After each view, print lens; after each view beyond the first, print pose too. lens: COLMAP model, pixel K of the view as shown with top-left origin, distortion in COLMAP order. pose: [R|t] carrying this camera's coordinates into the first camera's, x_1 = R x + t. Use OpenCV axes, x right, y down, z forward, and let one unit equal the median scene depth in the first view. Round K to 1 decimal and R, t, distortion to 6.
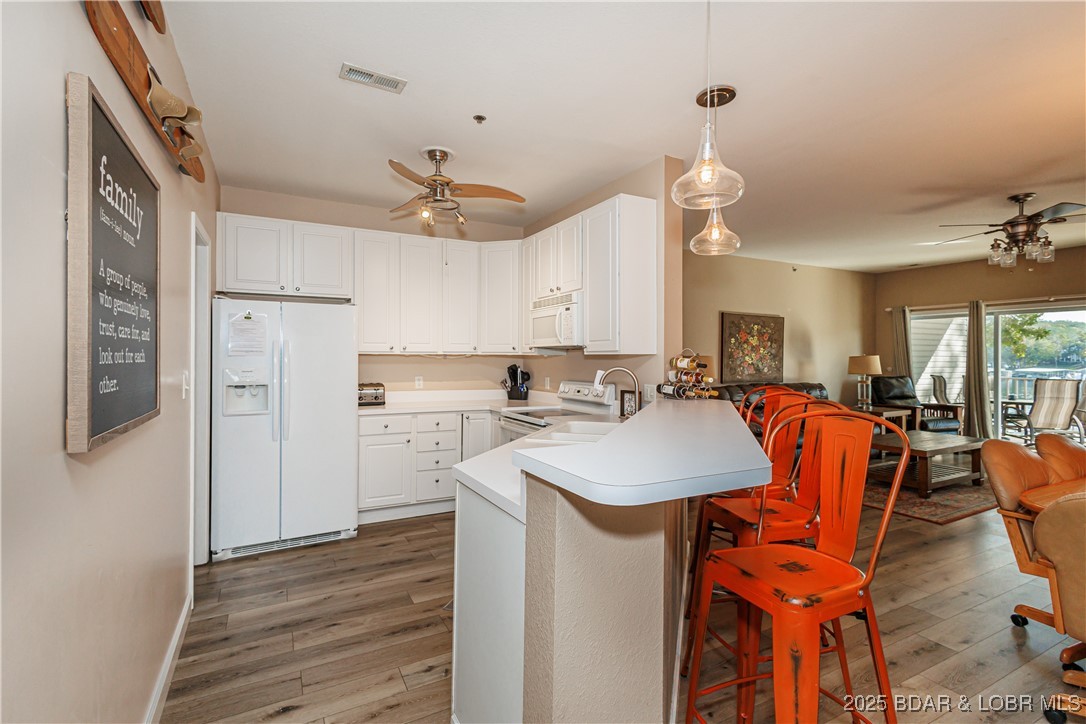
lens RADIAL K [[511.2, 0, 535.3], [0, 511.2, 357.7], [0, 0, 1]] dist [0.019918, -0.005438]
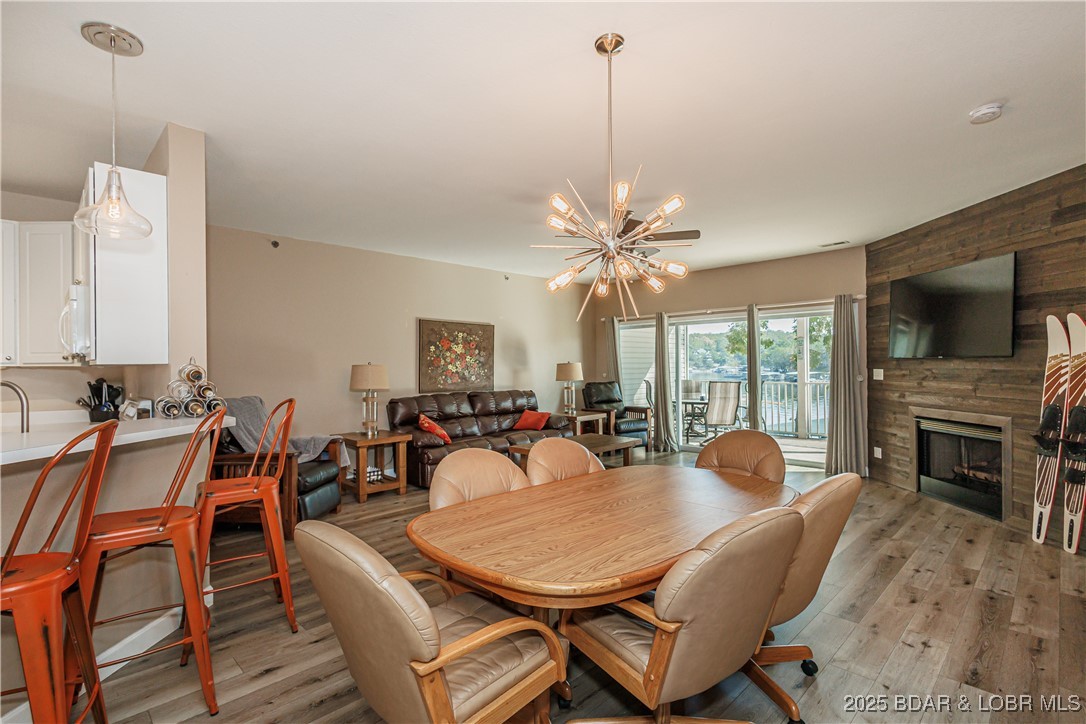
lens RADIAL K [[511.2, 0, 537.0], [0, 511.2, 359.5], [0, 0, 1]] dist [0.019918, -0.005438]
pose [[0.960591, -0.007511, 0.277866, 0.463654], [0.011660, 0.999844, -0.013283, 0.003287], [-0.277722, 0.016000, 0.960528, 0.032499]]
